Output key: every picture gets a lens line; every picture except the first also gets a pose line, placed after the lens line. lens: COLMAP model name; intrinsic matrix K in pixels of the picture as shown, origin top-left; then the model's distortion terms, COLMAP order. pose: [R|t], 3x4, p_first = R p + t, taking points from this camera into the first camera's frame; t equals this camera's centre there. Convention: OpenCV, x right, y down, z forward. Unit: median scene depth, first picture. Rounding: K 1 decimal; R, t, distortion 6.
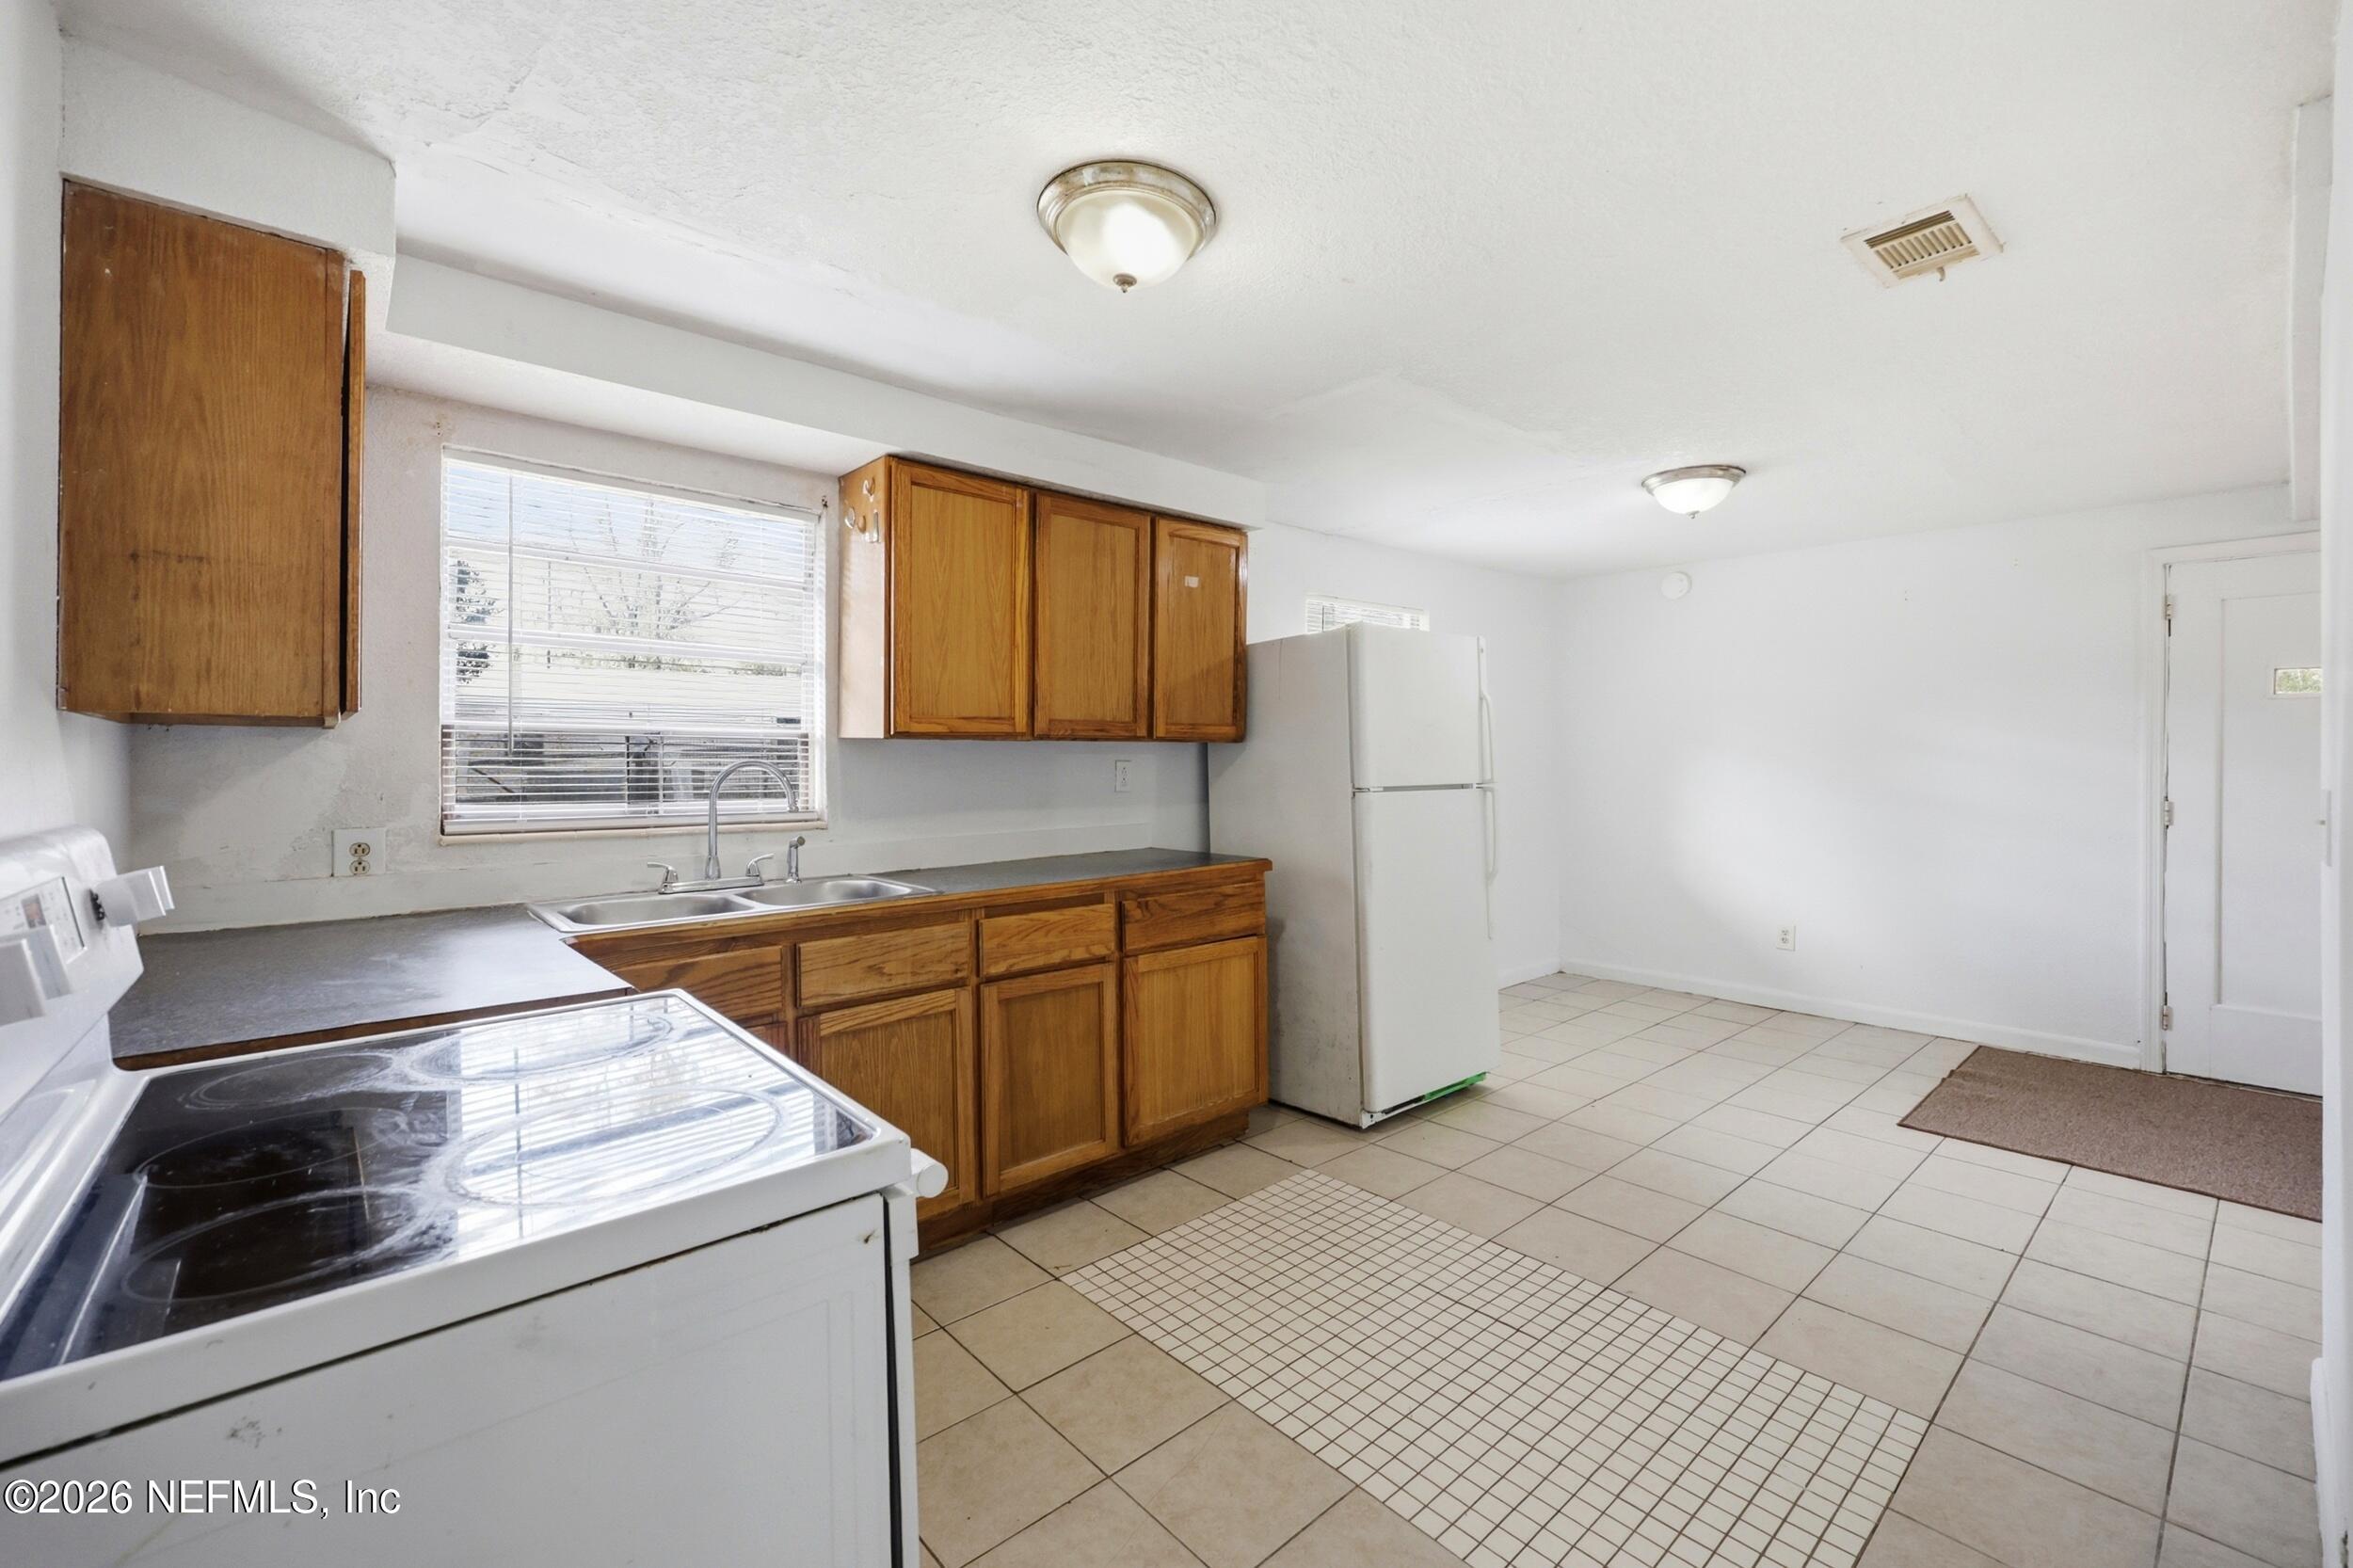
lens RADIAL K [[977.0, 0, 1184.3], [0, 977.0, 760.8], [0, 0, 1]] dist [0.000782, 0.000138]
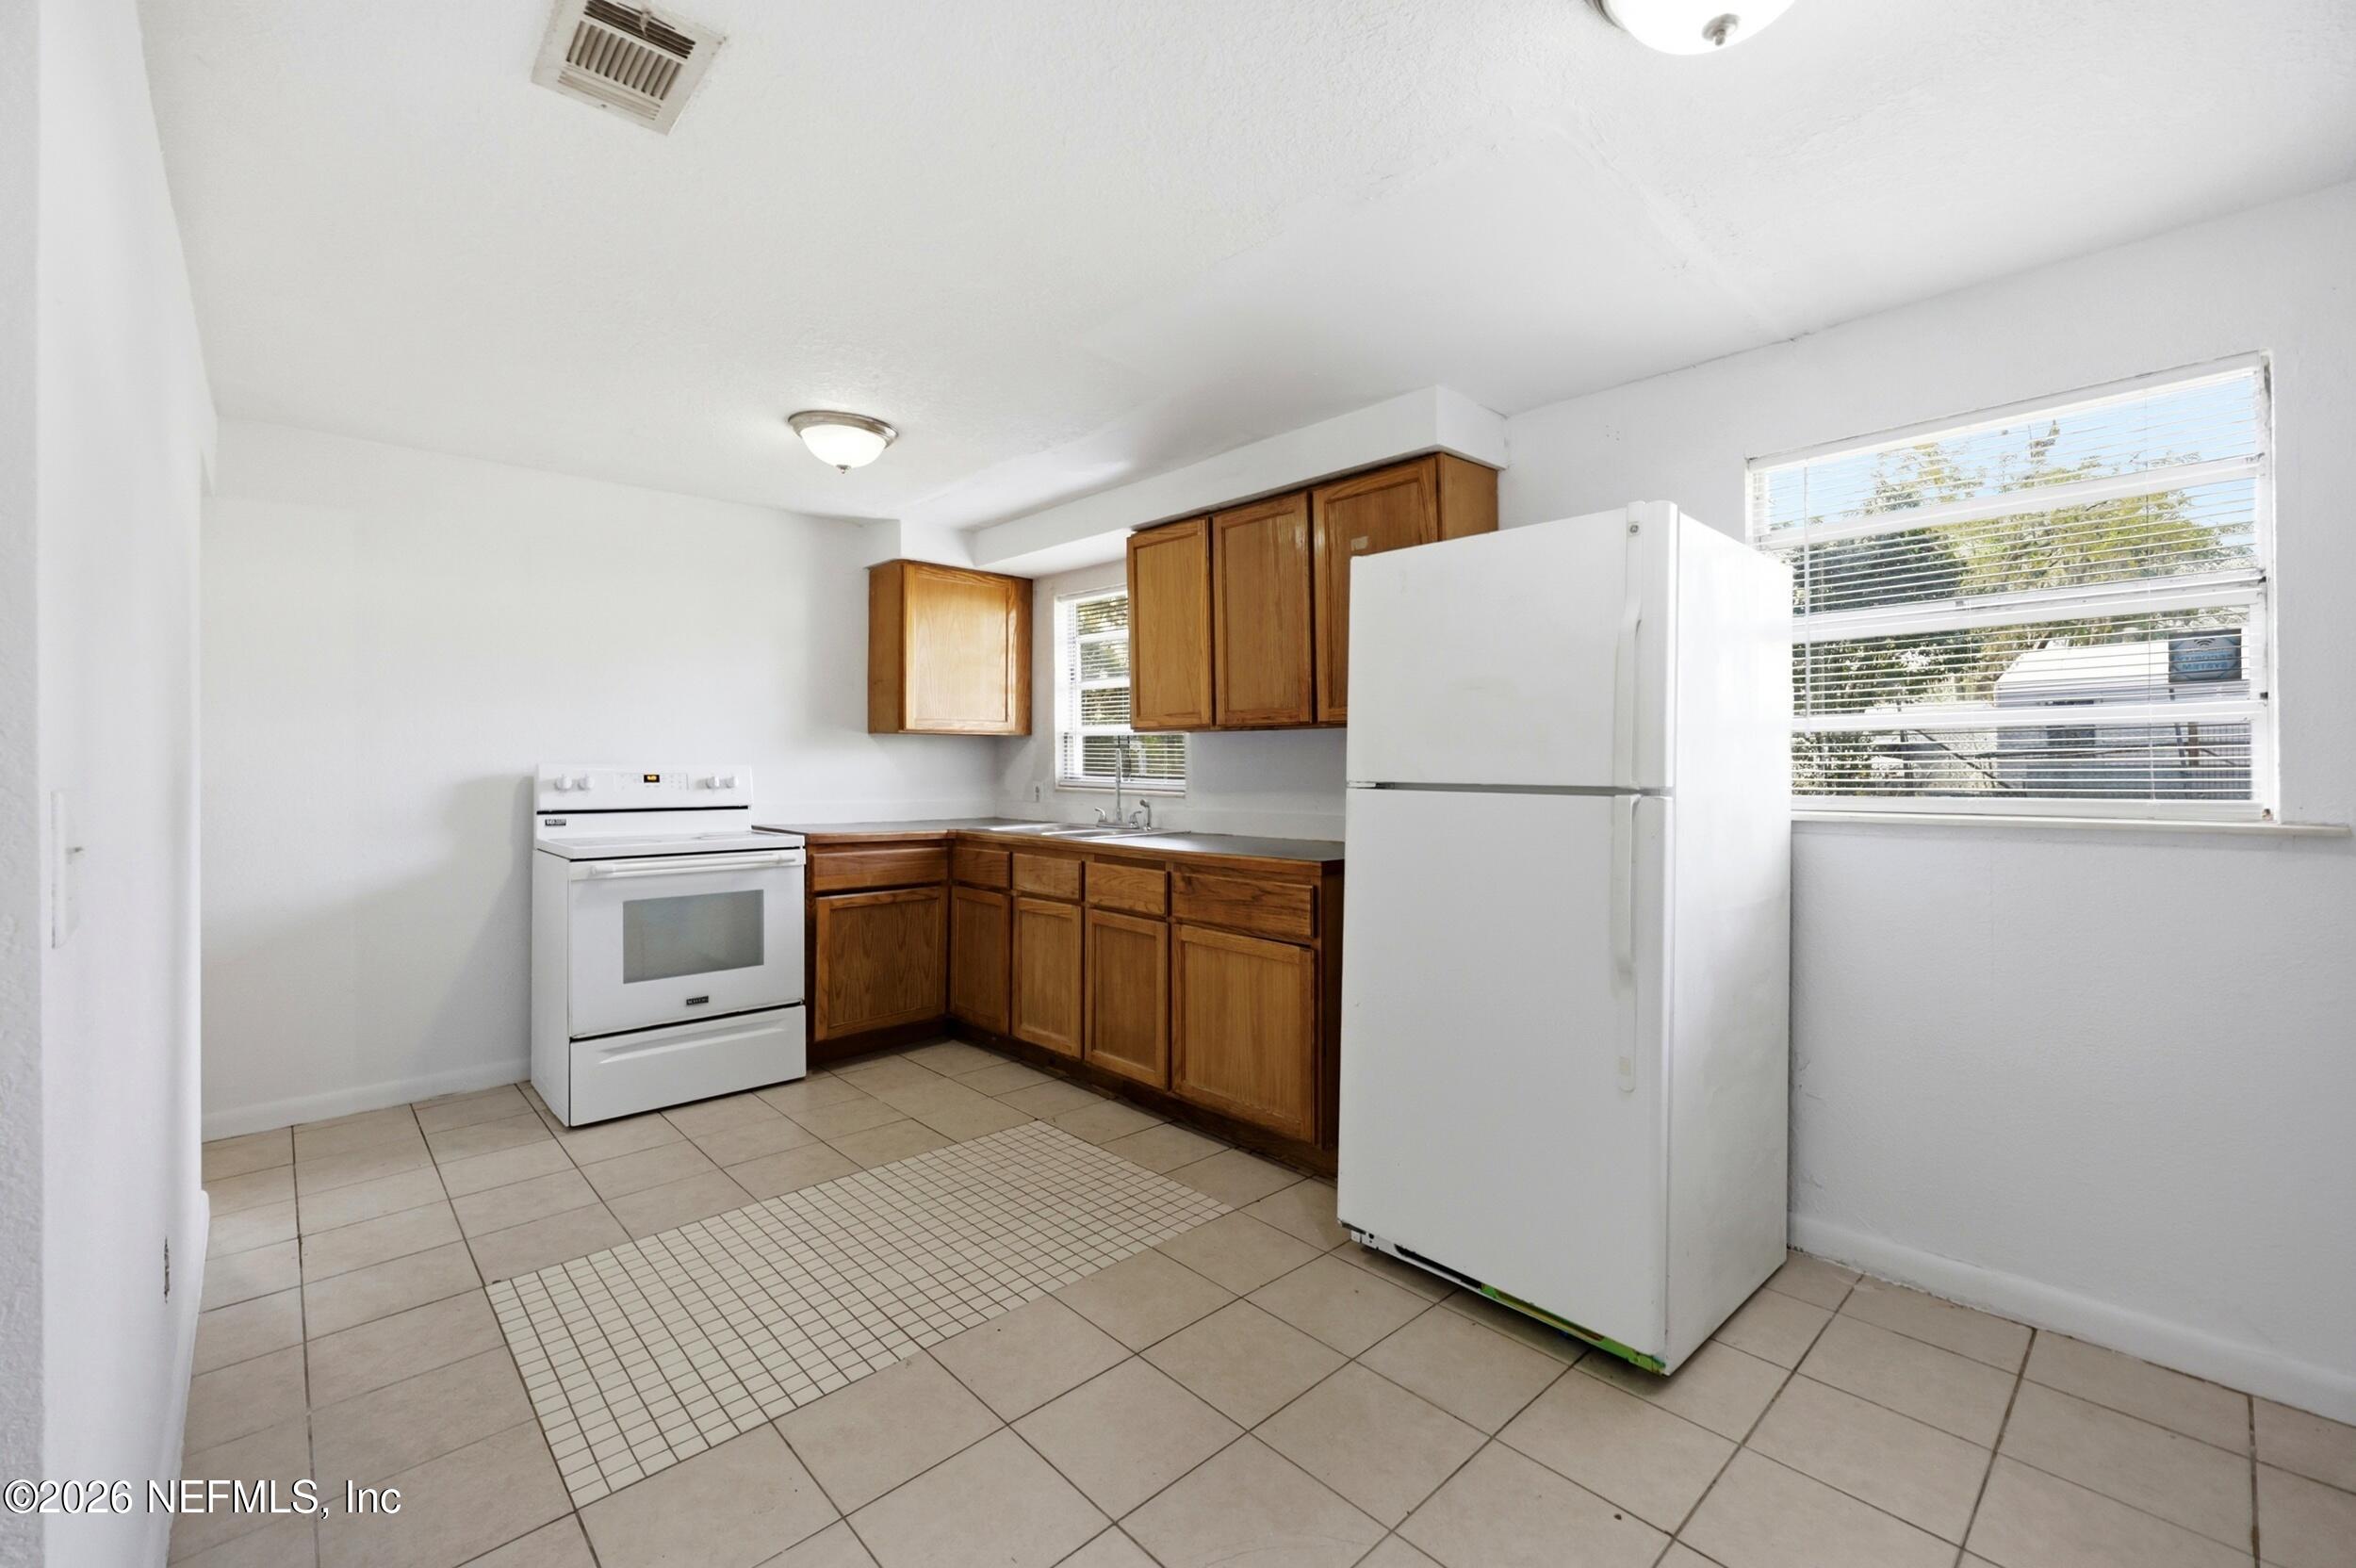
lens RADIAL K [[978.2, 0, 1185.8], [0, 978.2, 760.8], [0, 0, 1]] dist [0.000782, 0.000138]
pose [[0.028428, 0.006954, -0.999572, 1.010432], [0.000838, 0.999975, 0.006981, 0.007391], [0.999595, -0.001037, 0.028421, 0.934789]]
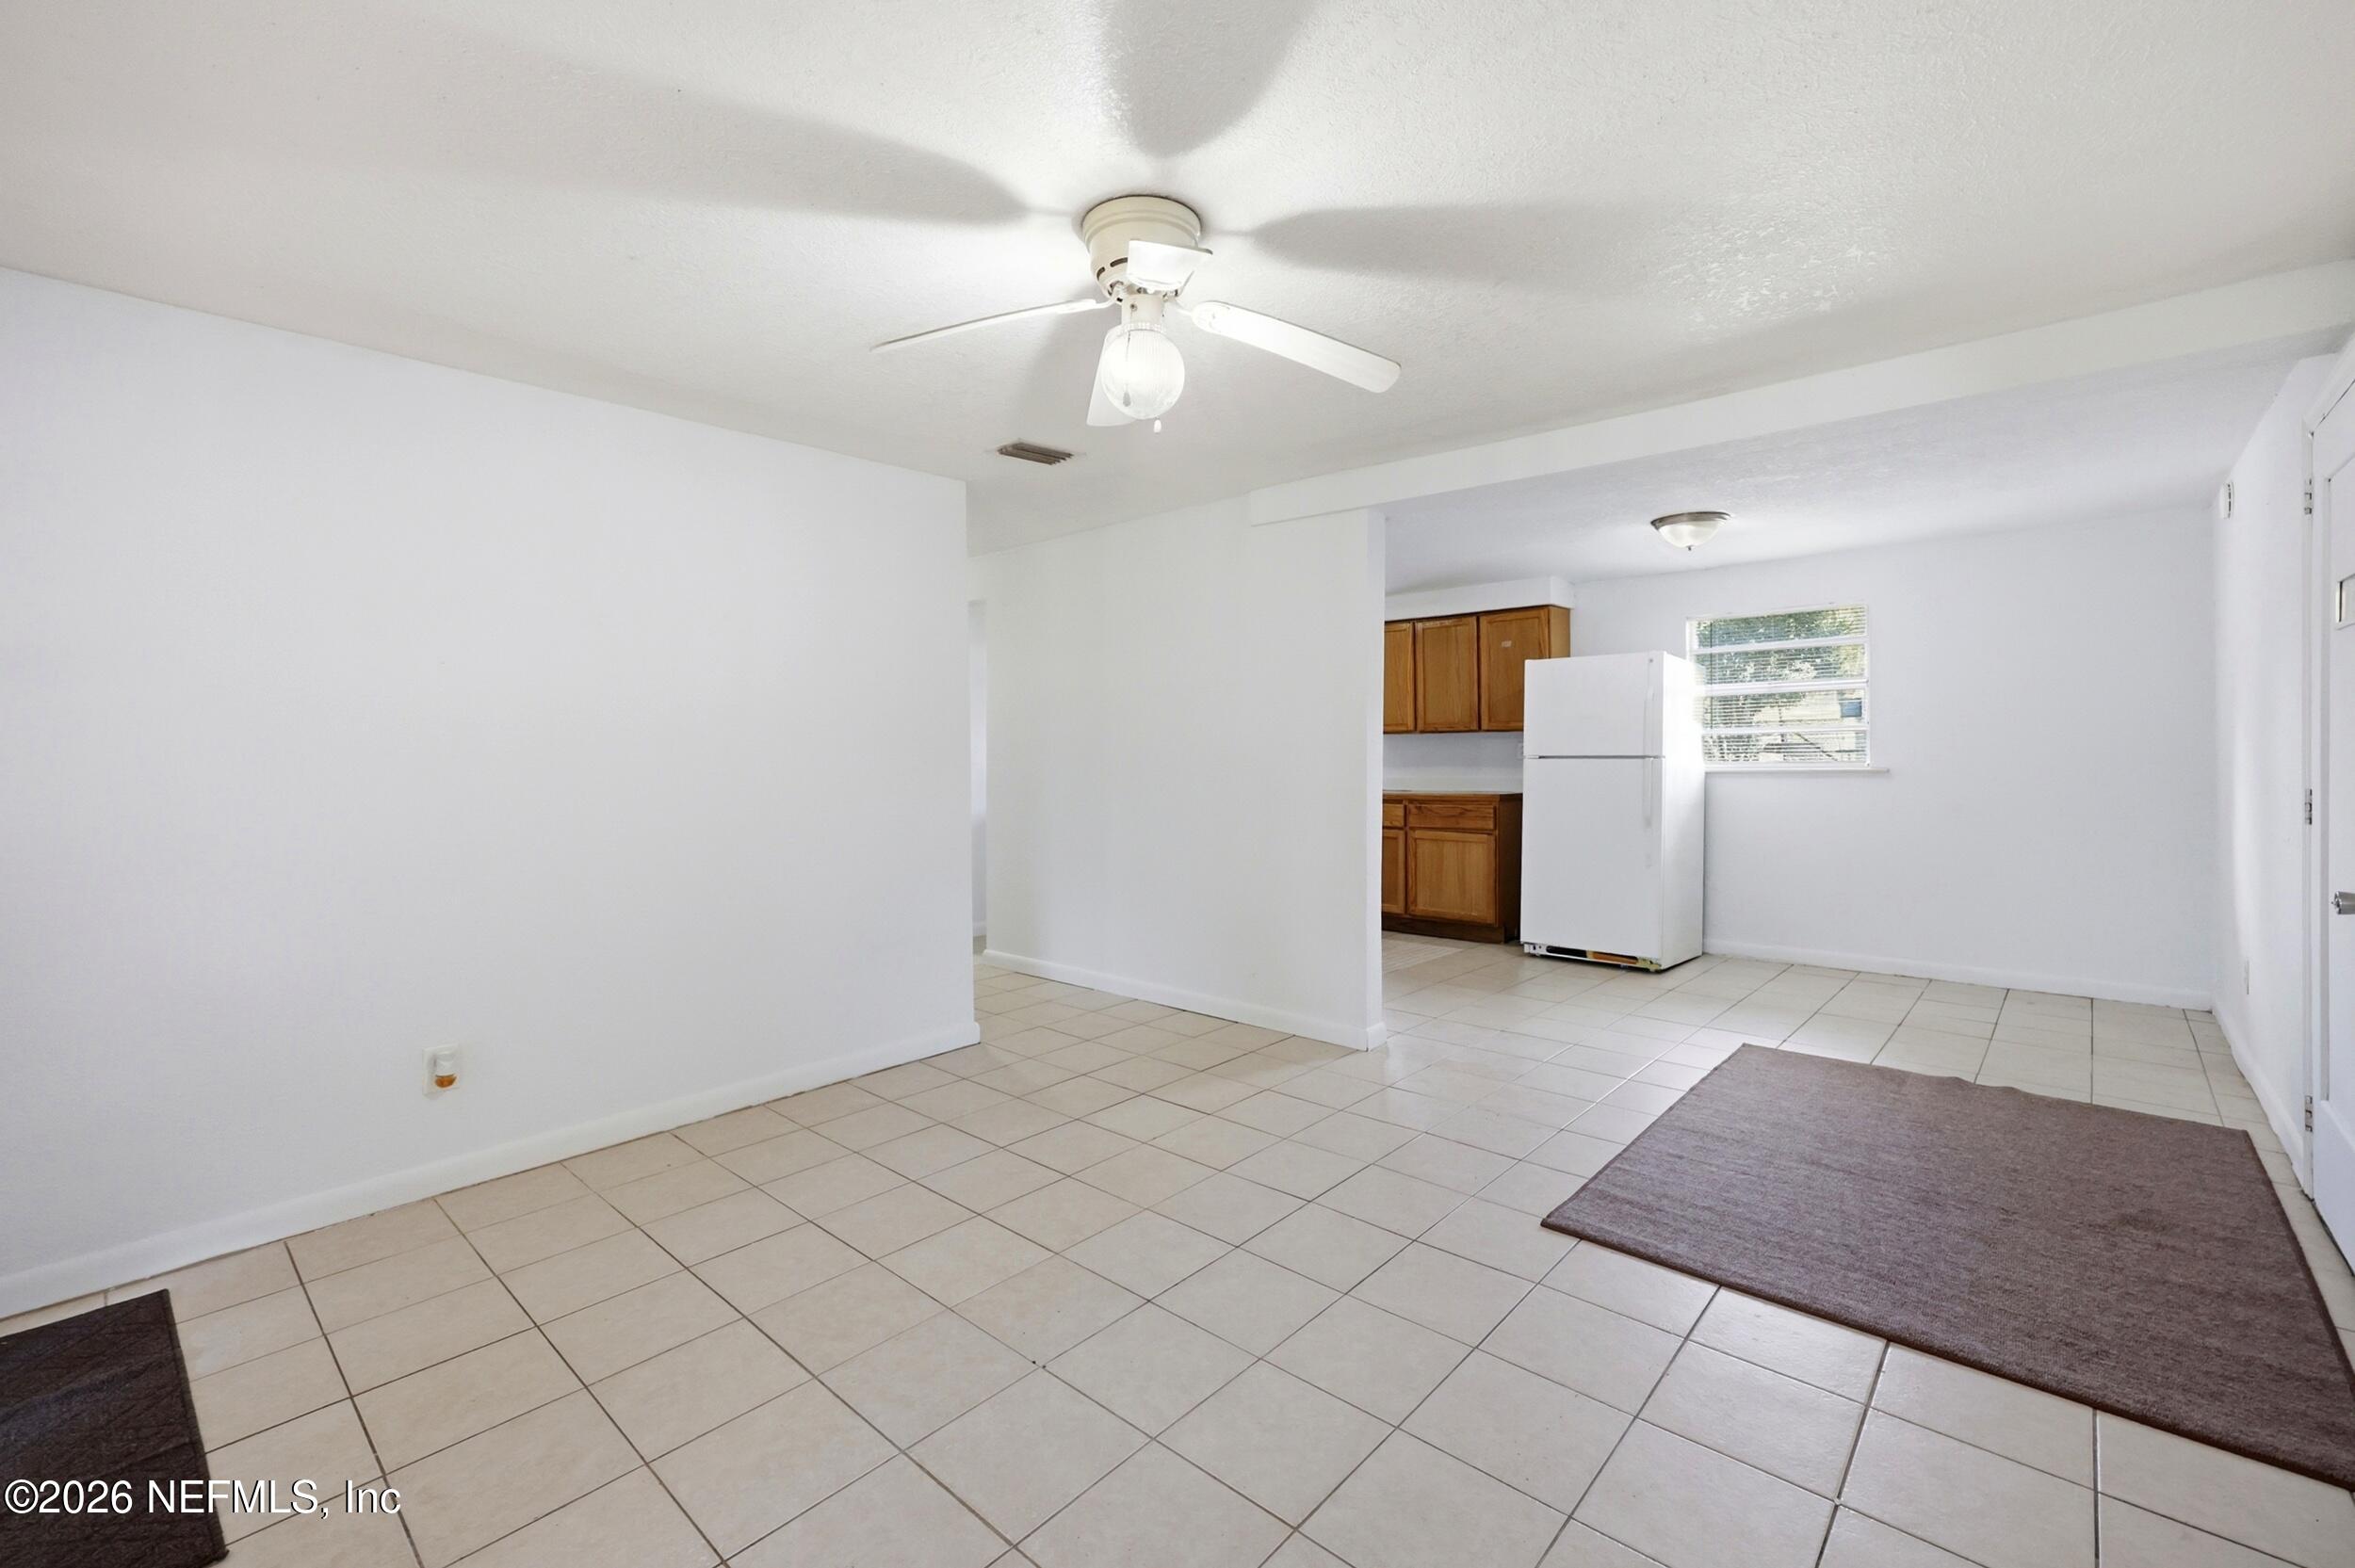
lens RADIAL K [[977.7, 0, 1185.3], [0, 977.7, 760.8], [0, 0, 1]] dist [0.000782, 0.000138]
pose [[0.113958, 0.009620, -0.993439, 2.019845], [0.003814, 0.999942, 0.010120, 0.017389], [0.993478, -0.004942, 0.113915, 0.217801]]
